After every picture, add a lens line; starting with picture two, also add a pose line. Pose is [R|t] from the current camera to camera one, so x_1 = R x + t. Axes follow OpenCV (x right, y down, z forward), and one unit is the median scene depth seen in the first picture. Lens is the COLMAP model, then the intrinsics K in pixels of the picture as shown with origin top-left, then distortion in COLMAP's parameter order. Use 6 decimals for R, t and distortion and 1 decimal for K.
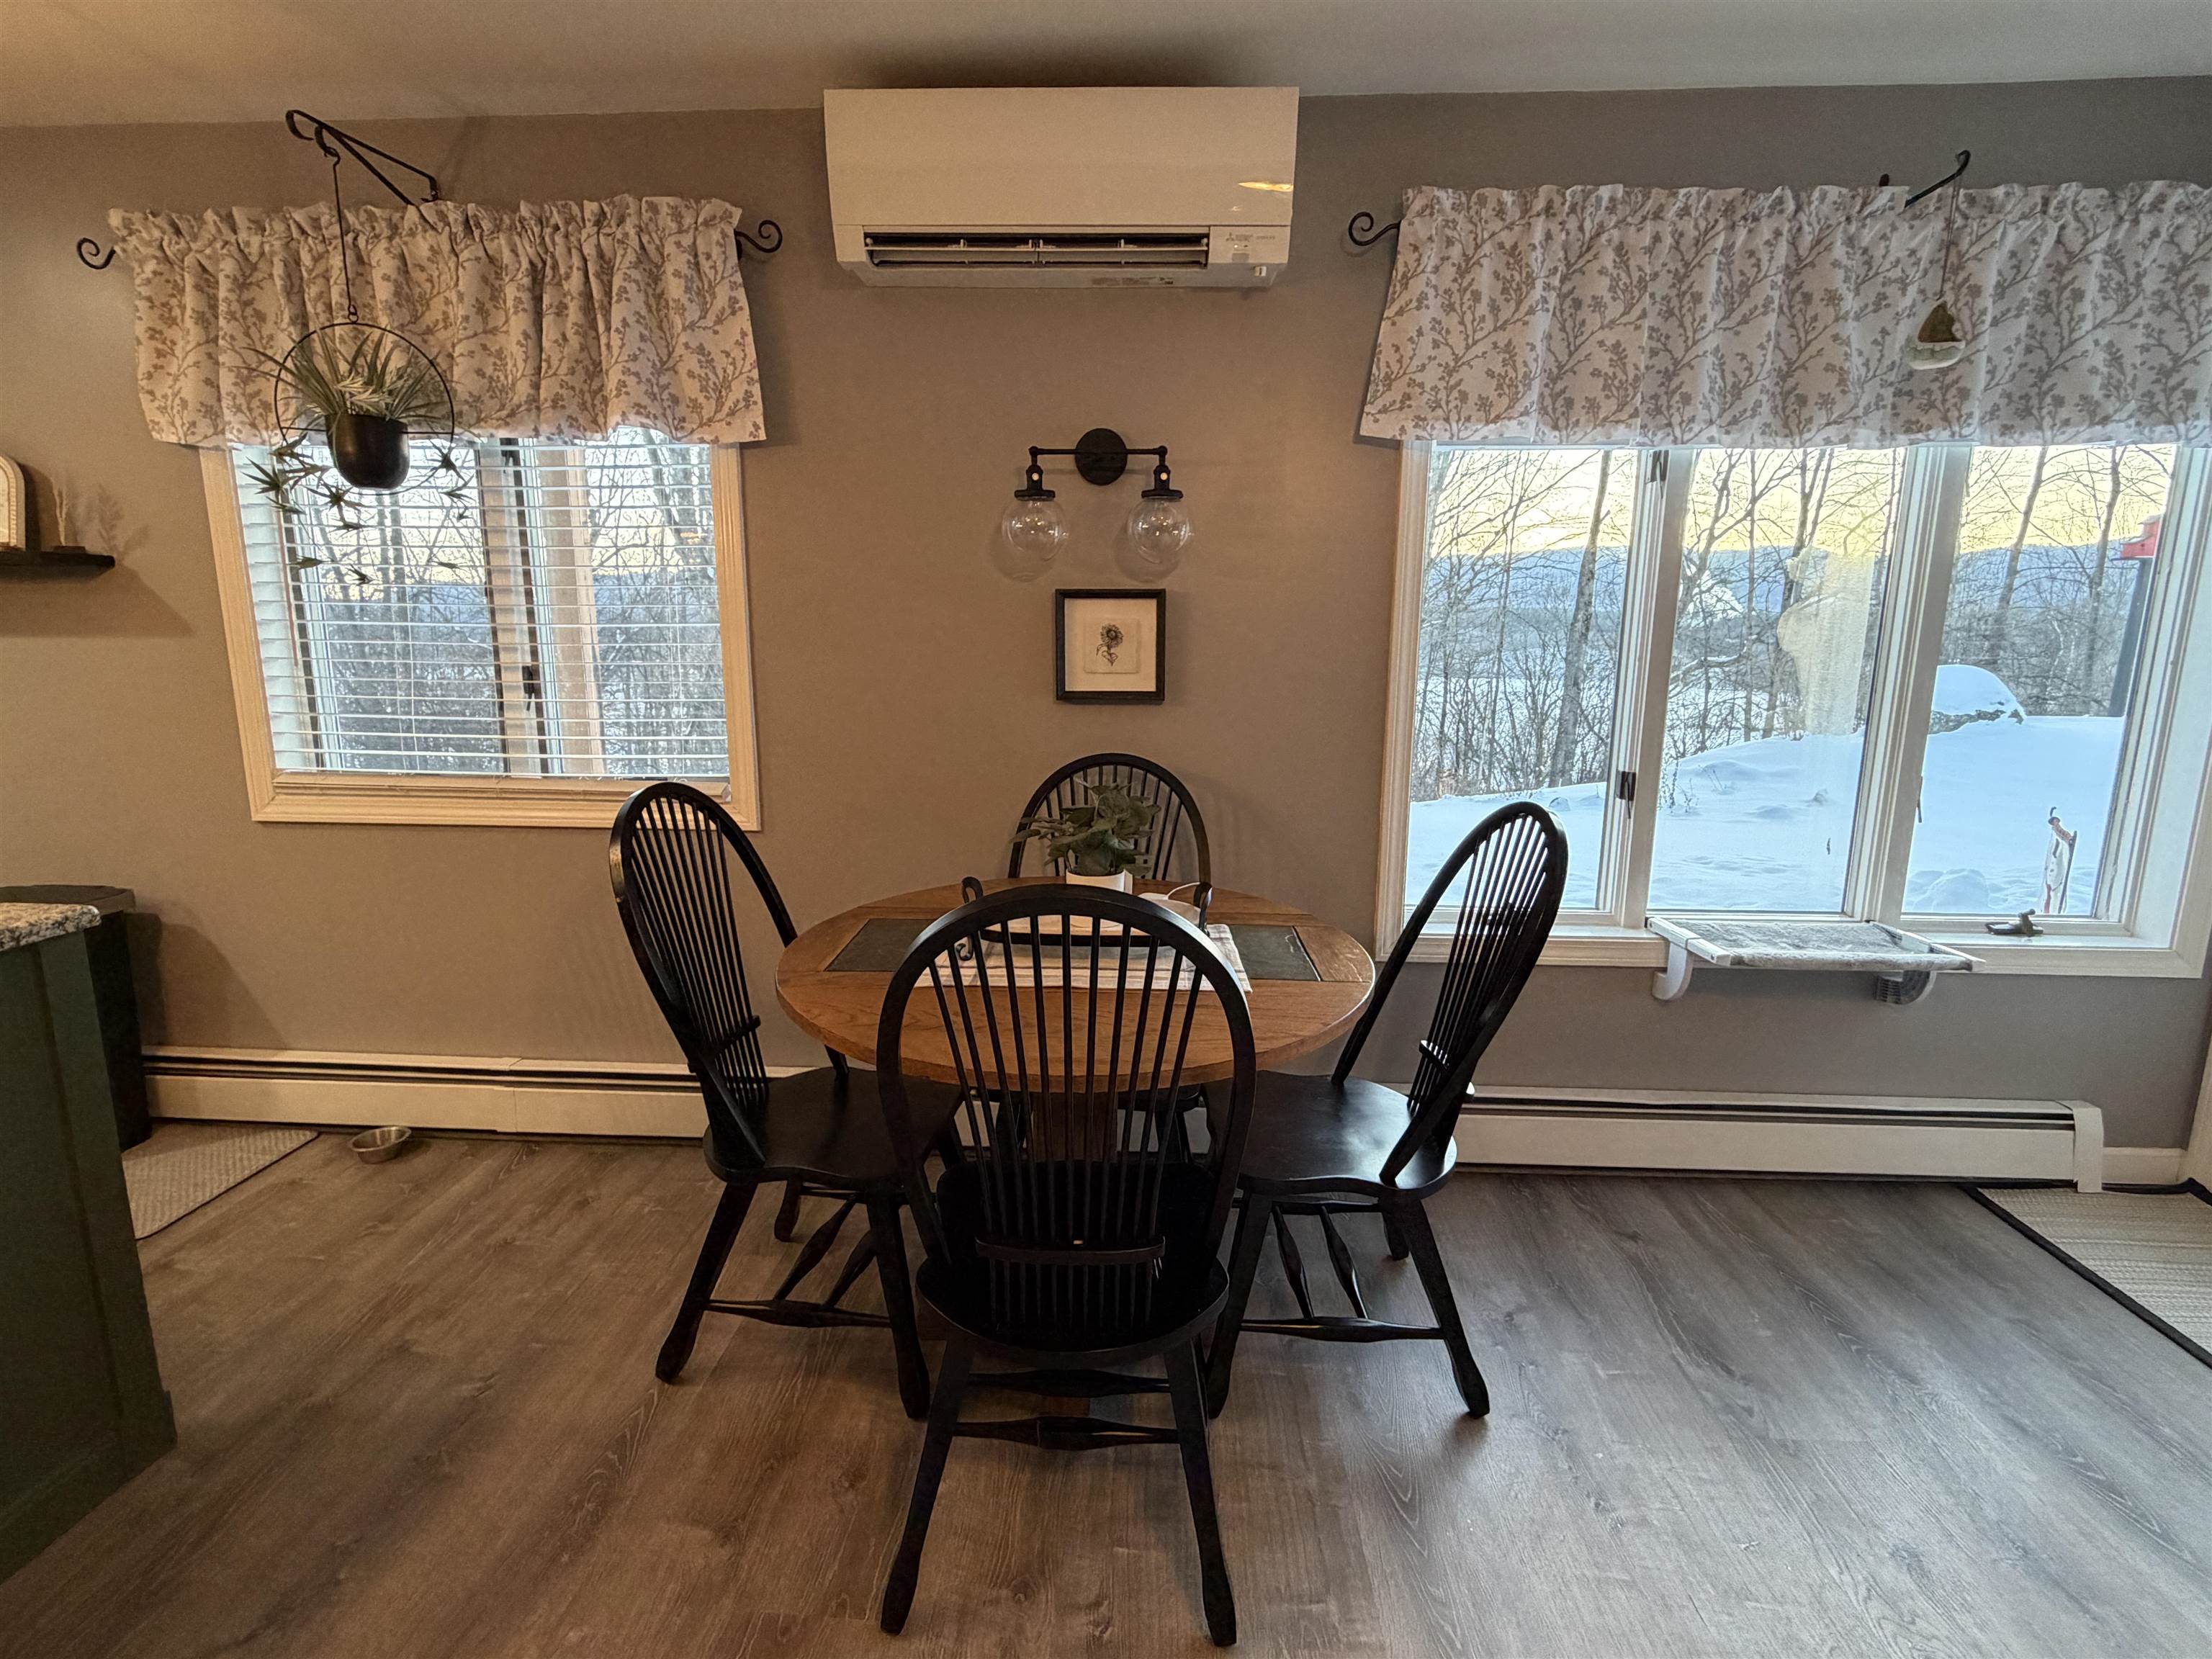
lens RADIAL K [[1026.5, 0, 1109.2], [0, 1026.5, 830.4], [0, 0, 1]] dist [-0.000033, 0.000174]
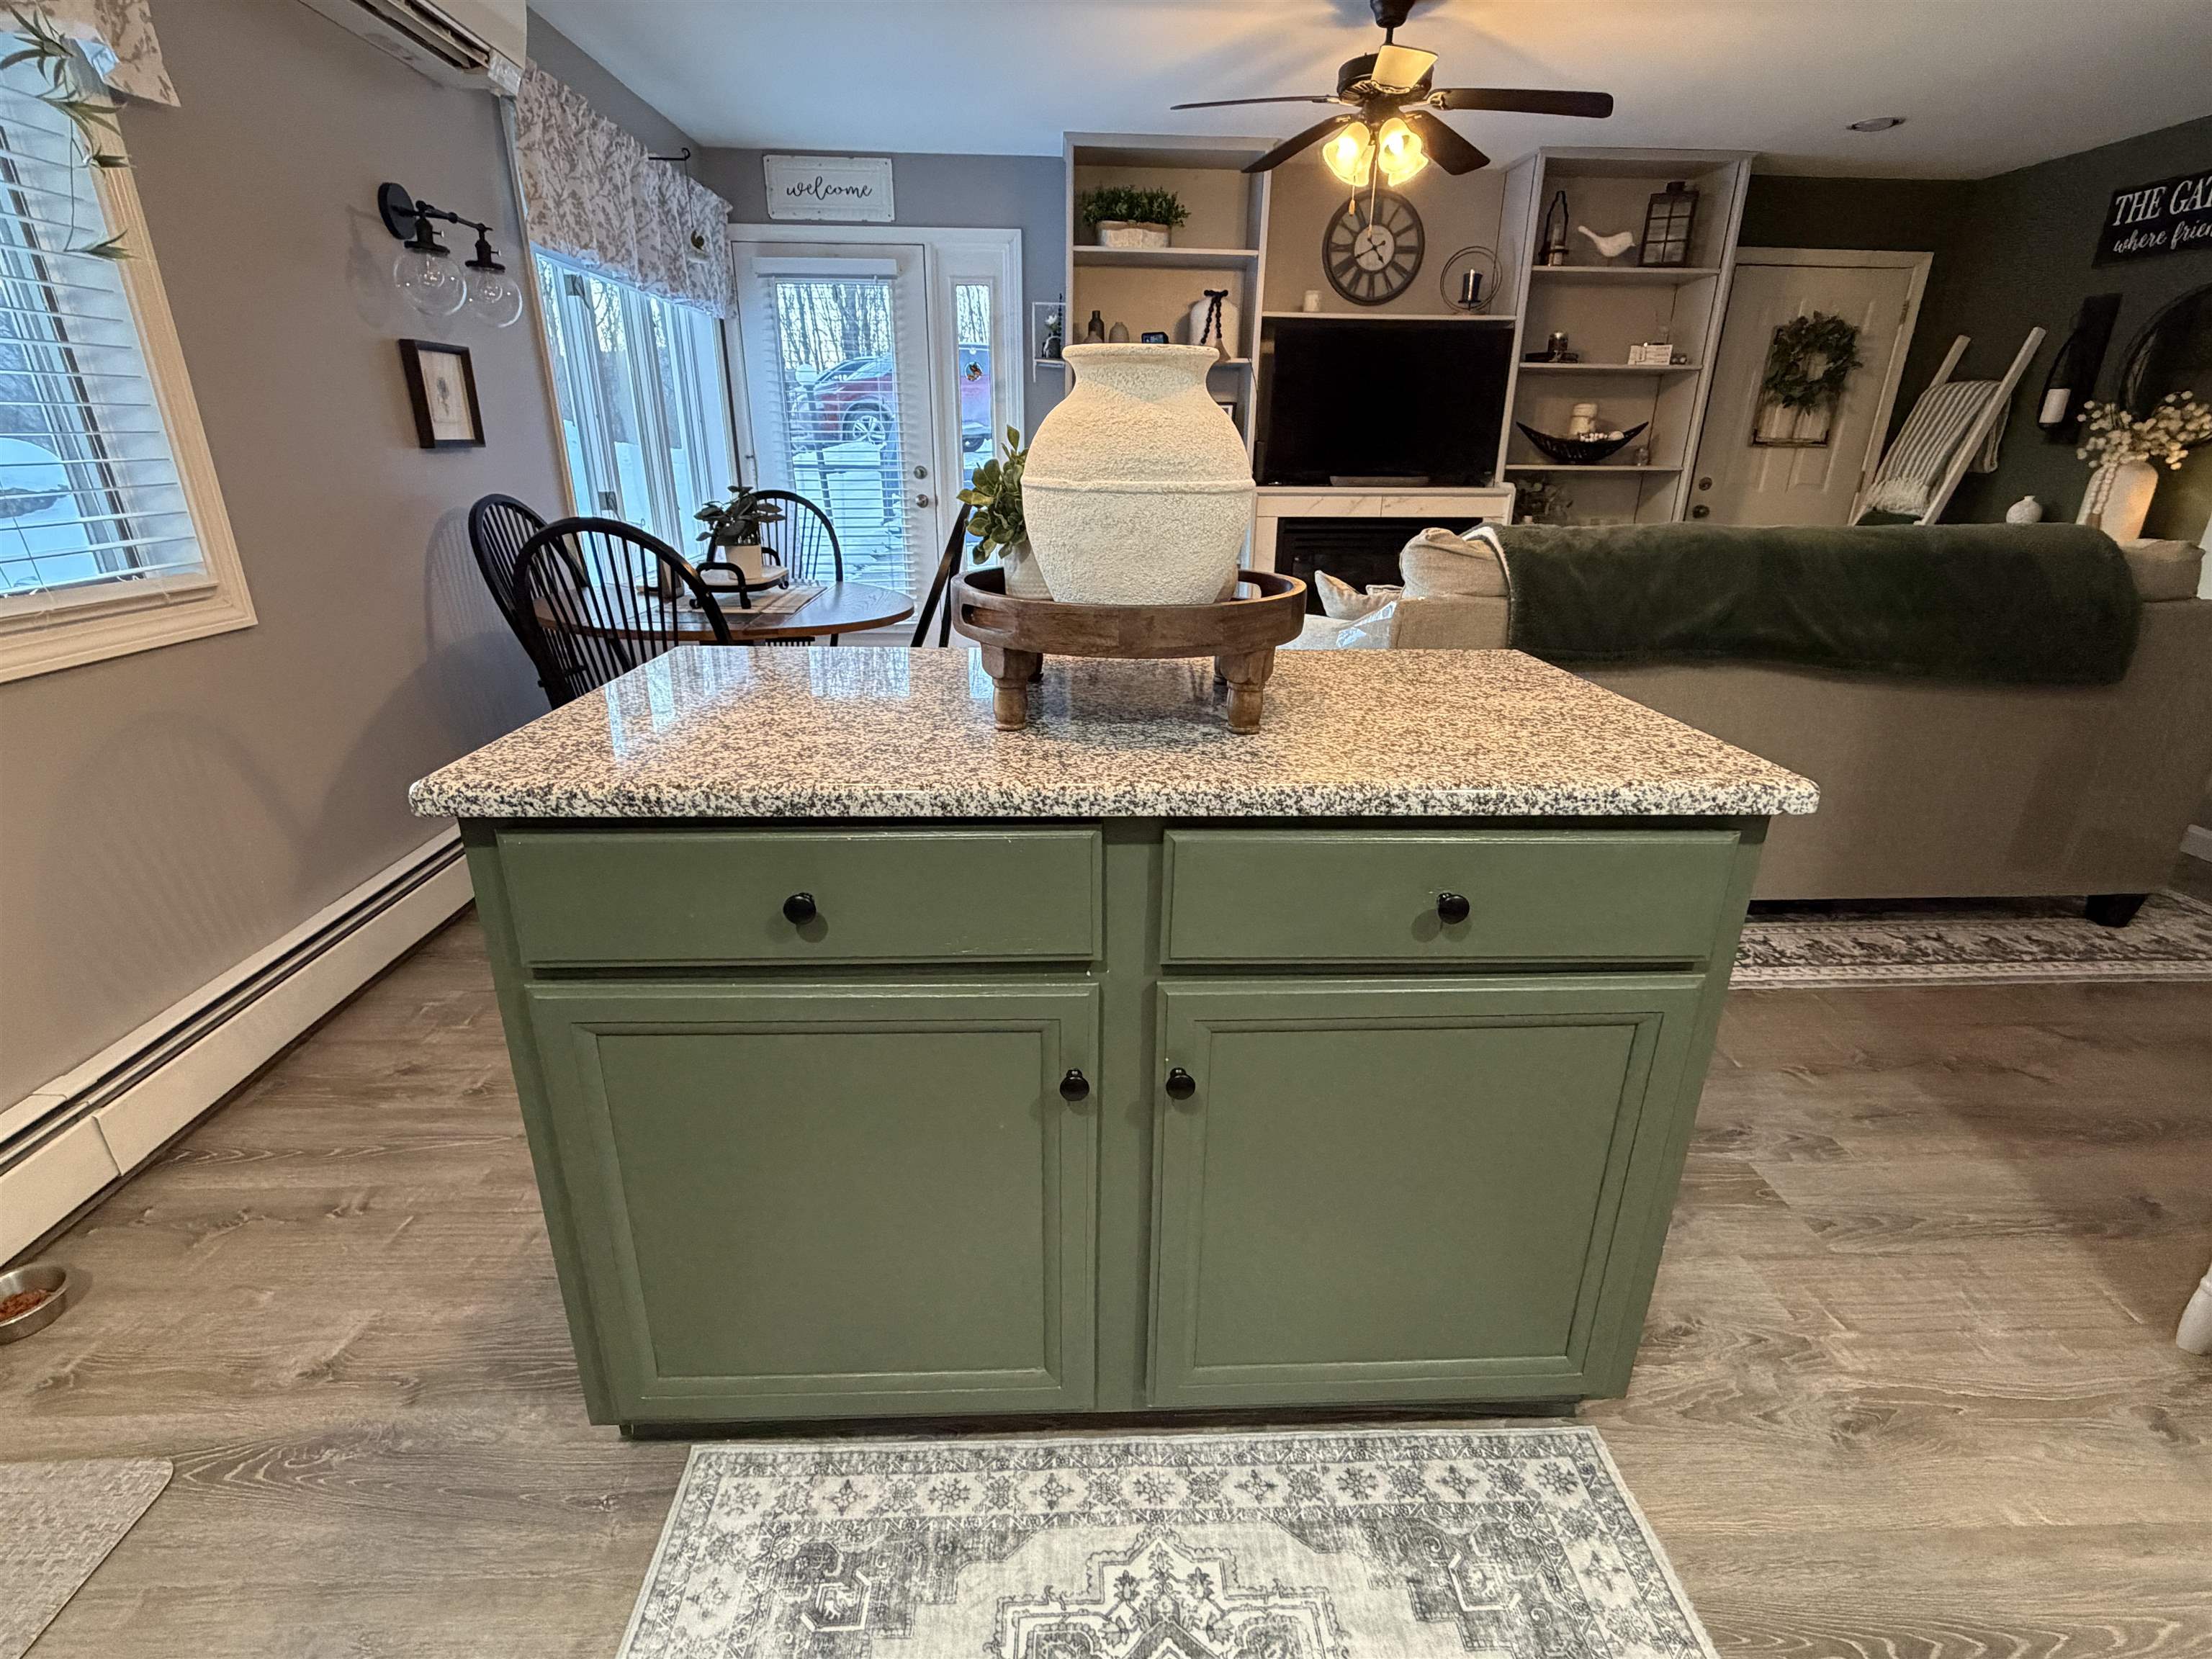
lens RADIAL K [[1026.5, 0, 1103.9], [0, 1026.5, 828.6], [0, 0, 1]] dist [-0.000033, 0.000174]
pose [[-0.096169, -0.359150, 0.928312, -1.359585], [0.172243, 0.912560, 0.370900, -0.042108], [-0.980349, 0.195564, -0.025899, 0.430871]]
